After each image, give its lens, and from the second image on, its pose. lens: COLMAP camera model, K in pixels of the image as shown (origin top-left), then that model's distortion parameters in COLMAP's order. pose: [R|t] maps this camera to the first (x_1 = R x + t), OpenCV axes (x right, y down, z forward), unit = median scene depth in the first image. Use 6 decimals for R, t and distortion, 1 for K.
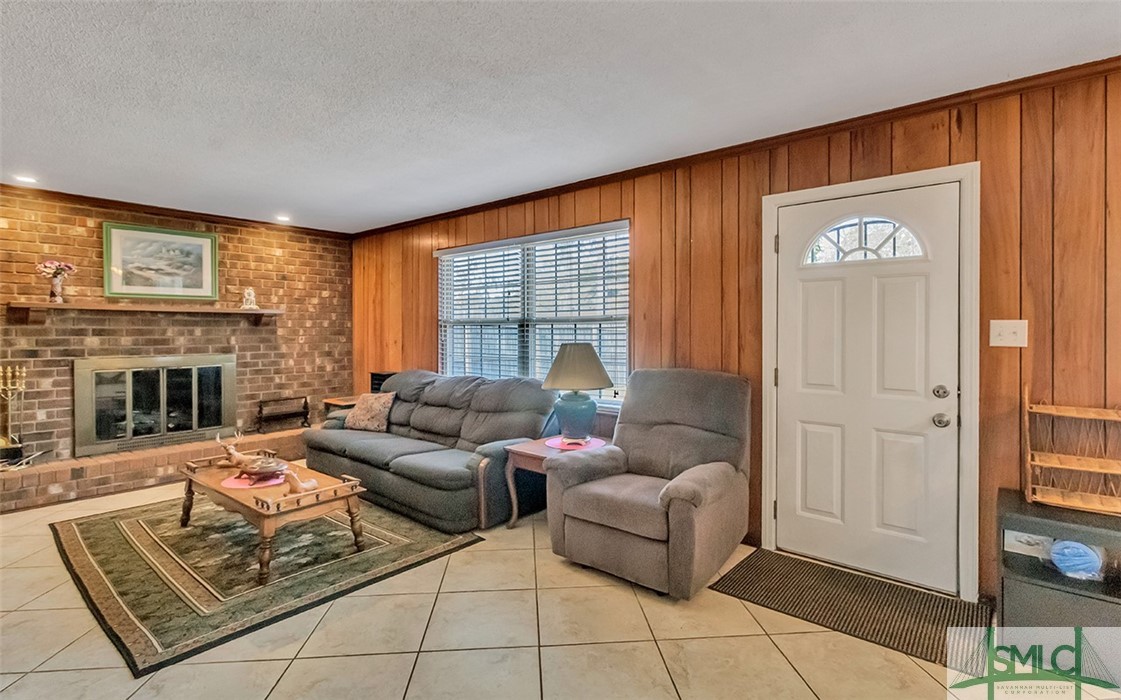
lens RADIAL K [[532.2, 0, 561.6], [0, 532.2, 333.3], [0, 0, 1]] dist [-0.000041, -0.000041]
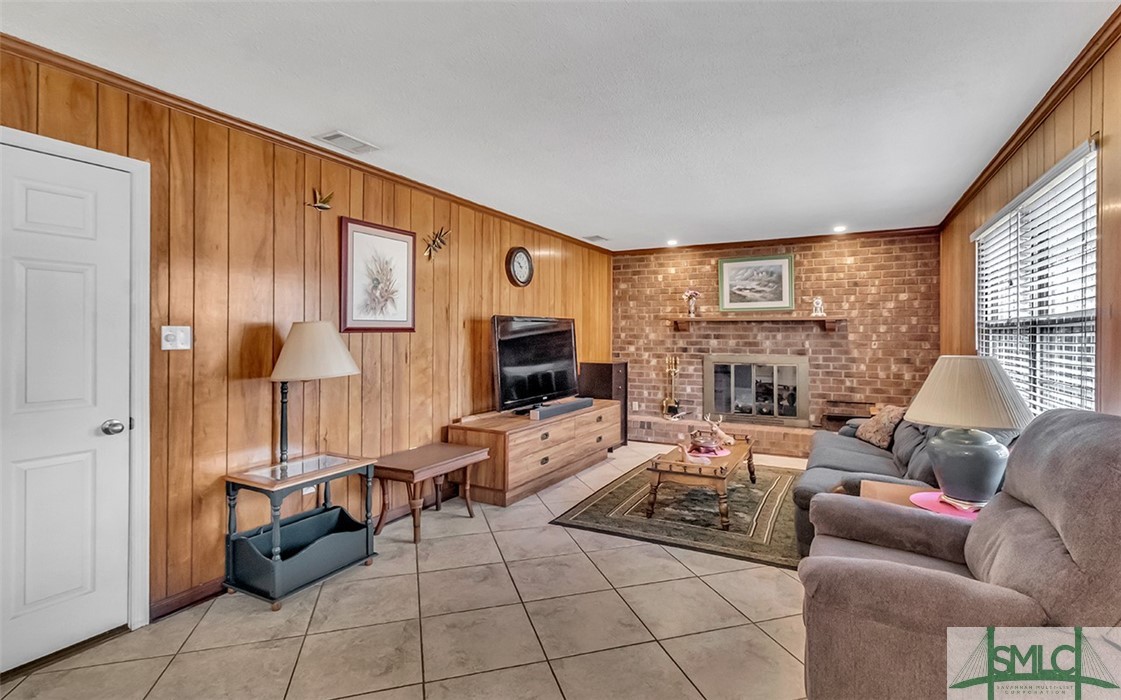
lens RADIAL K [[532.2, 0, 561.6], [0, 532.2, 333.3], [0, 0, 1]] dist [-0.000041, -0.000041]
pose [[0.206580, -0.001334, -0.978429, 0.410527], [-0.006995, 0.999972, -0.002840, -0.003283], [0.978405, 0.007431, 0.206565, 0.262342]]
